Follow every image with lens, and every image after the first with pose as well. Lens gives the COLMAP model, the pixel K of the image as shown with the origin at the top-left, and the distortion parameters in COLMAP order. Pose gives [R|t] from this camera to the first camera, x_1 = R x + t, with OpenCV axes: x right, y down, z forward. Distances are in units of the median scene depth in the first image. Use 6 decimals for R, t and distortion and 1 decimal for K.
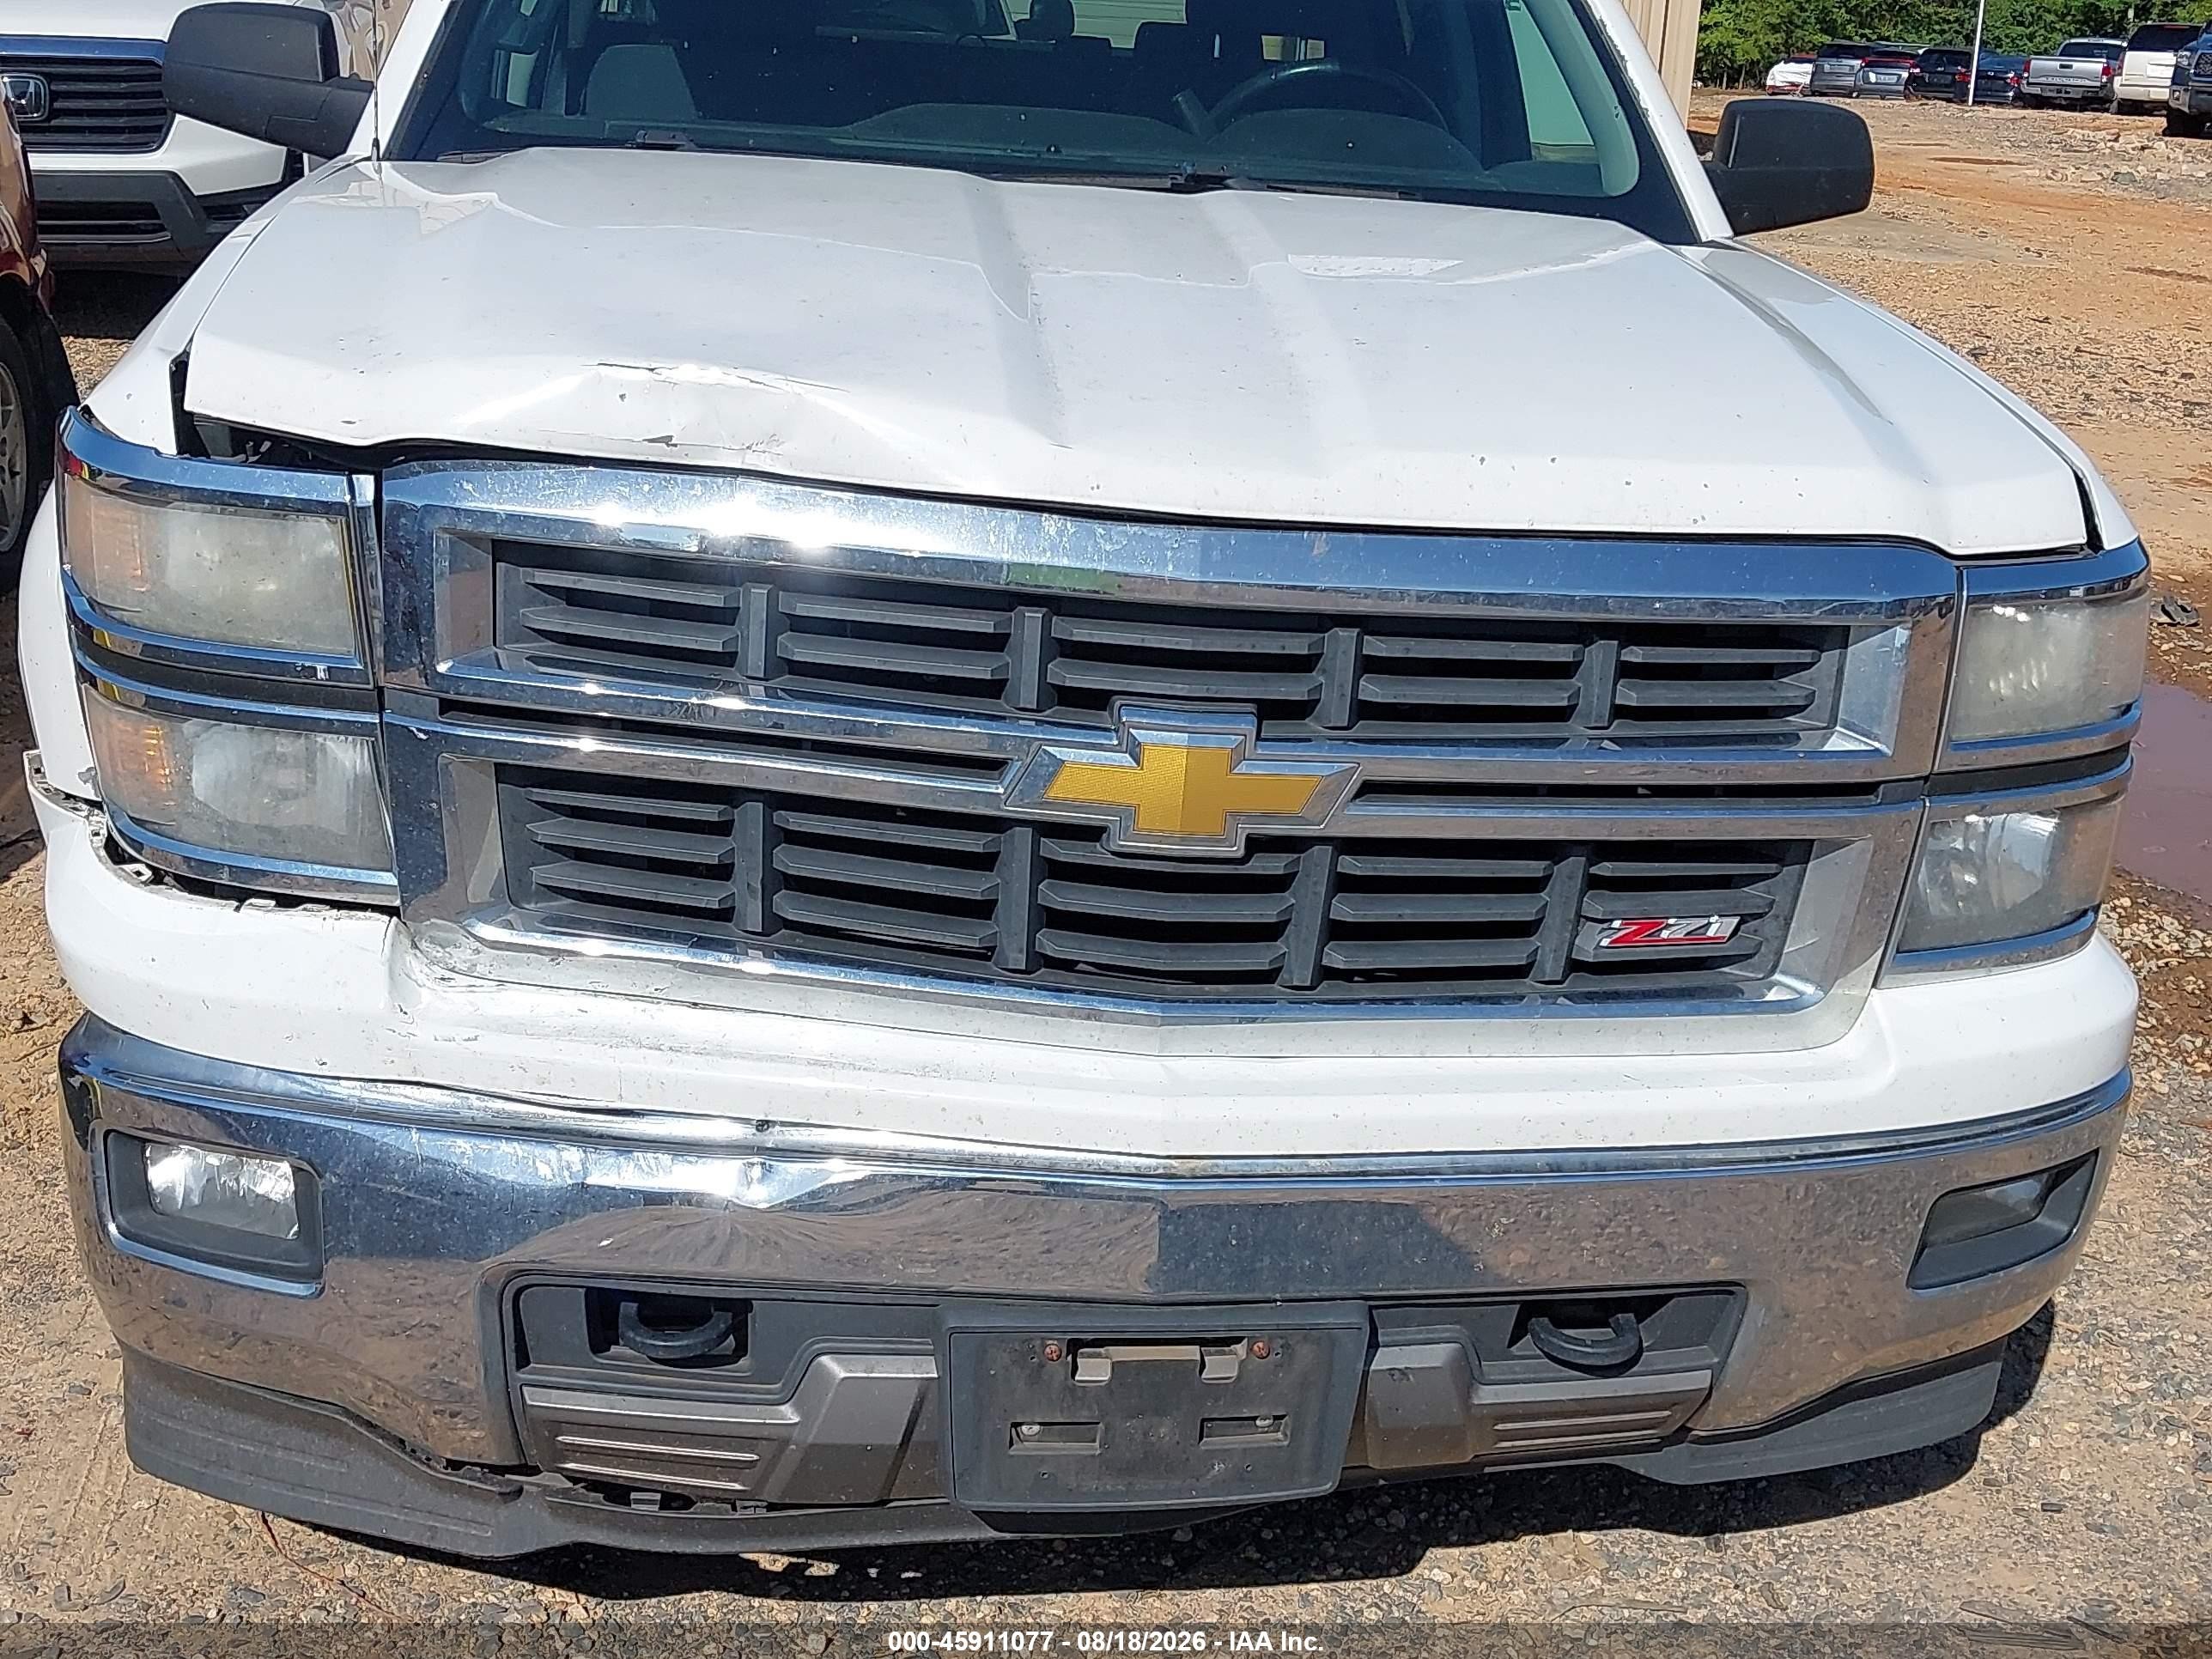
lens RADIAL K [[2879.9, 0, 1172.0], [0, 2879.9, 933.0], [0, 0, 1]] dist [0.347733, -0.986493]
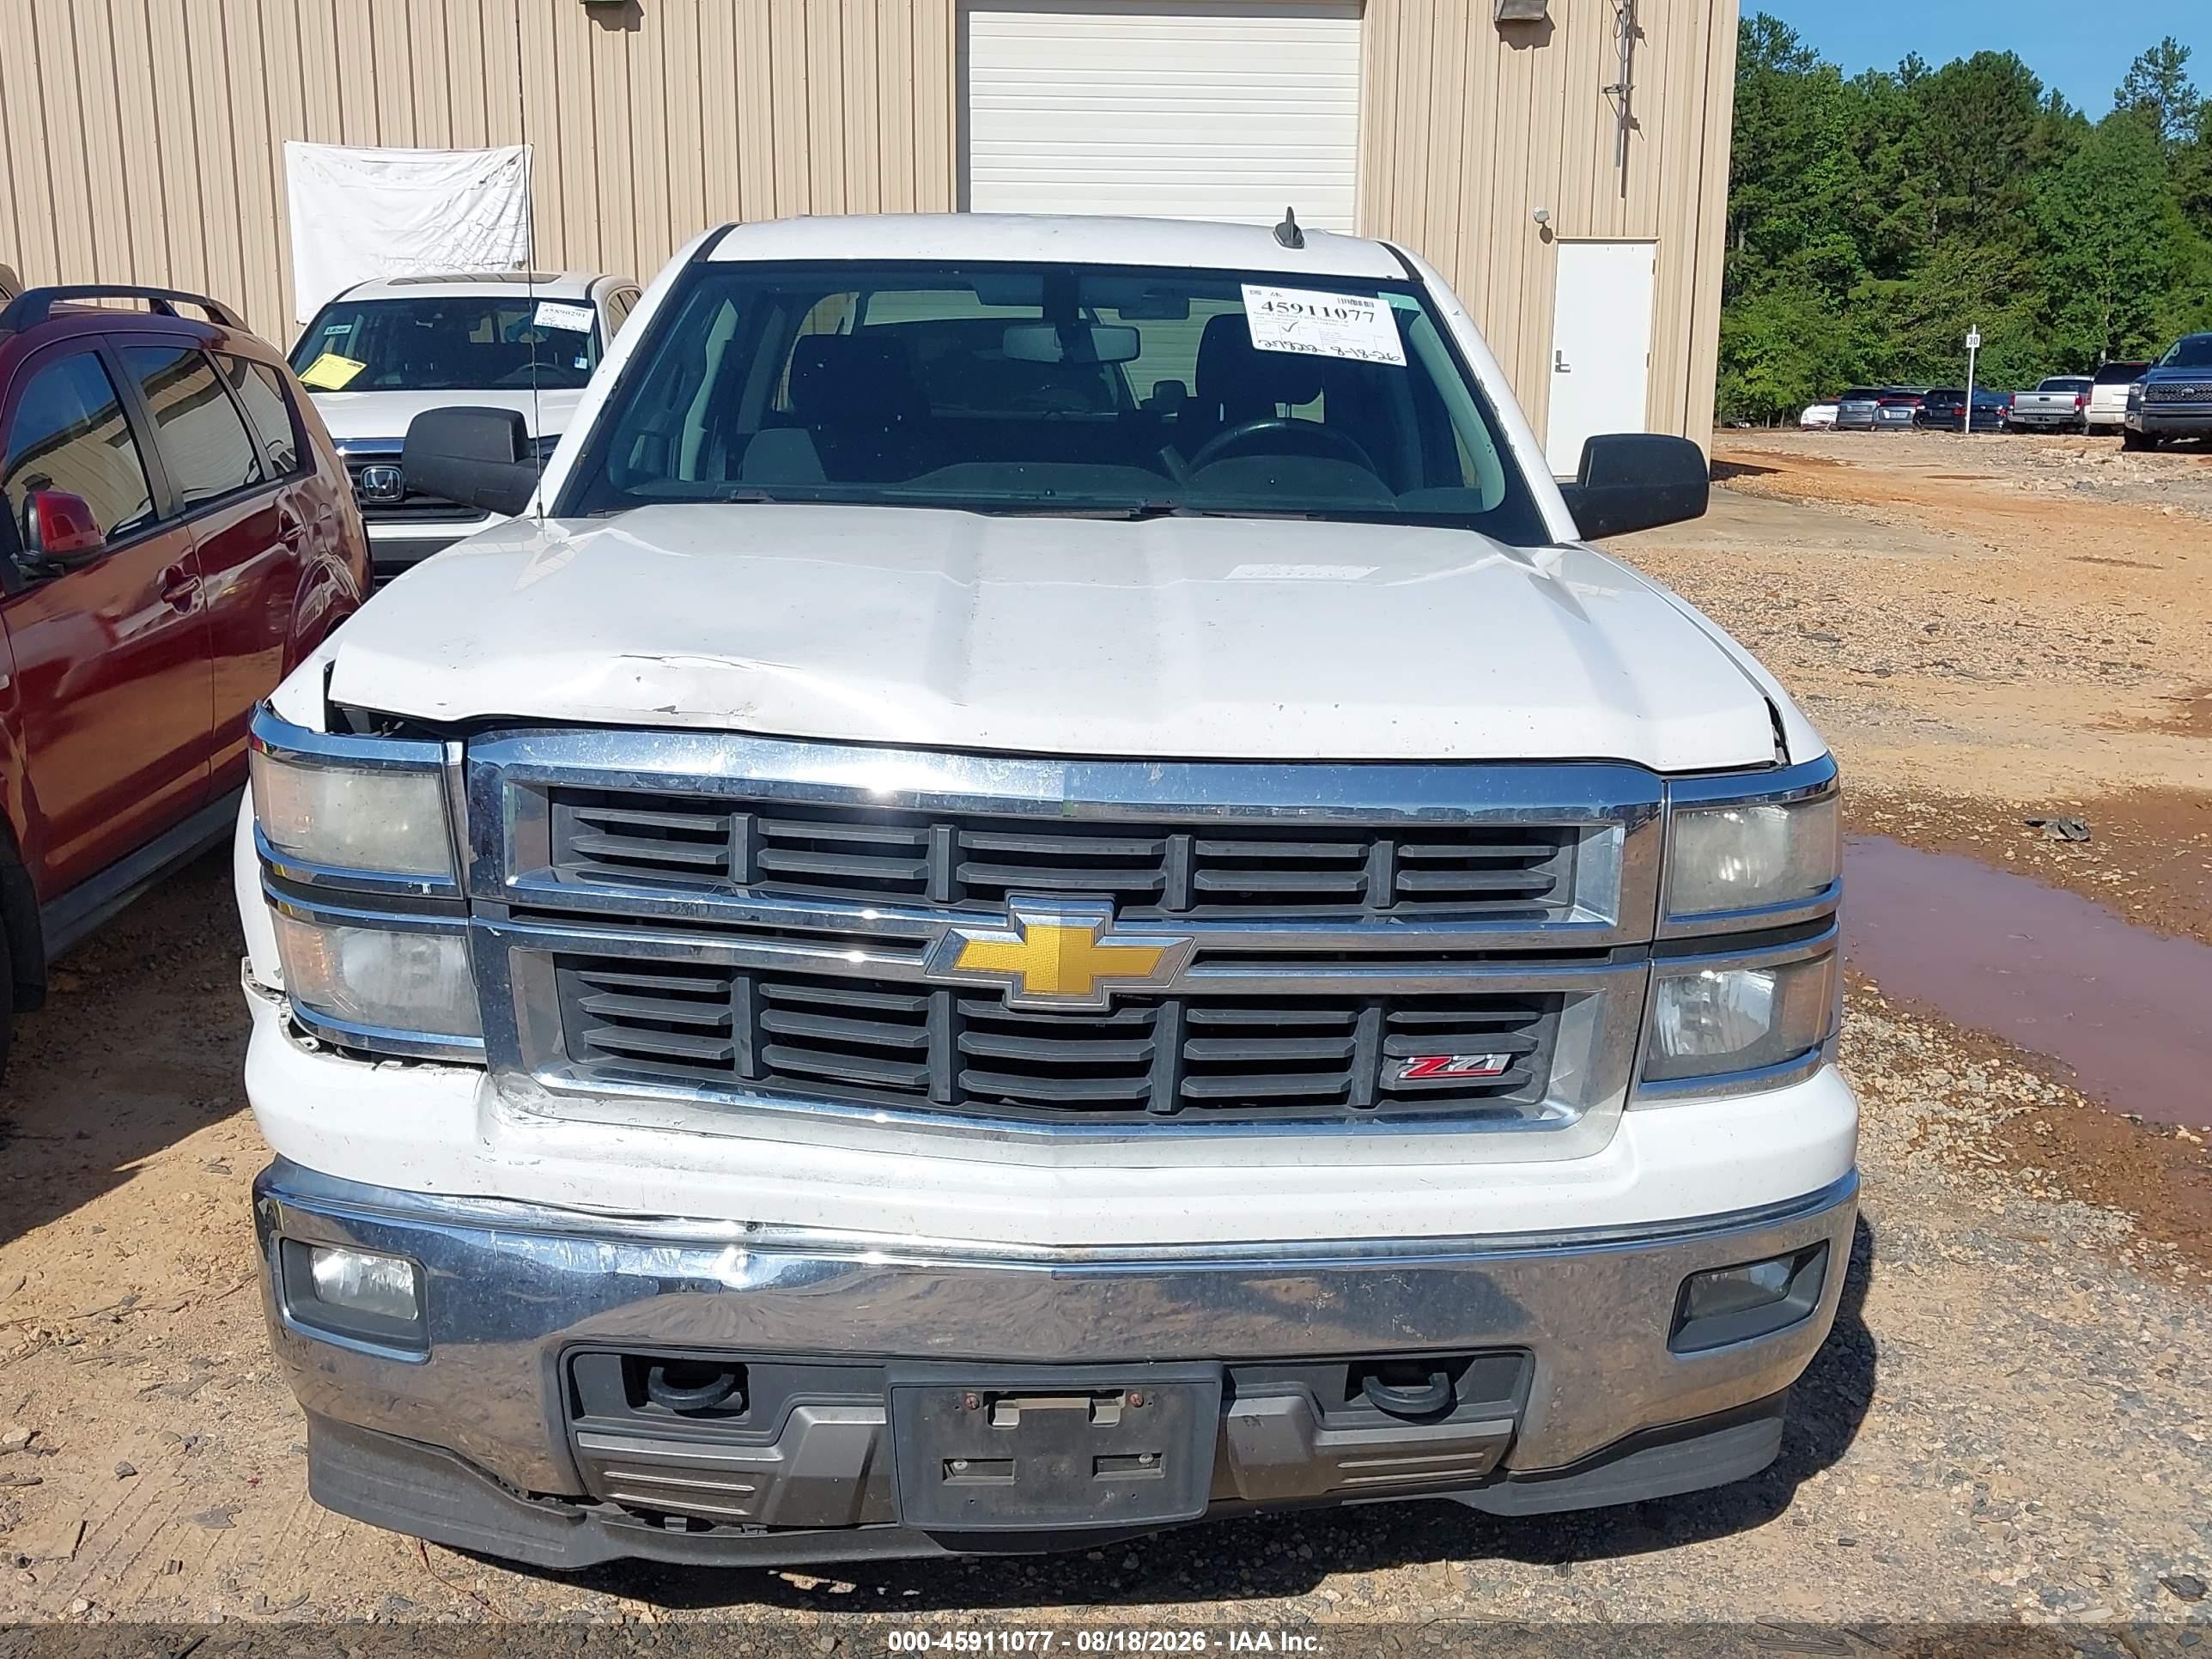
lens RADIAL K [[2359.9, 0, 1144.4], [0, 2359.9, 904.0], [0, 0, 1]] dist [0.194450, -0.430187]
pose [[0.996252, -0.021395, -0.083813, 0.123577], [0.013769, 0.995799, -0.090528, 0.020914], [0.085397, 0.089035, 0.992361, -0.053541]]
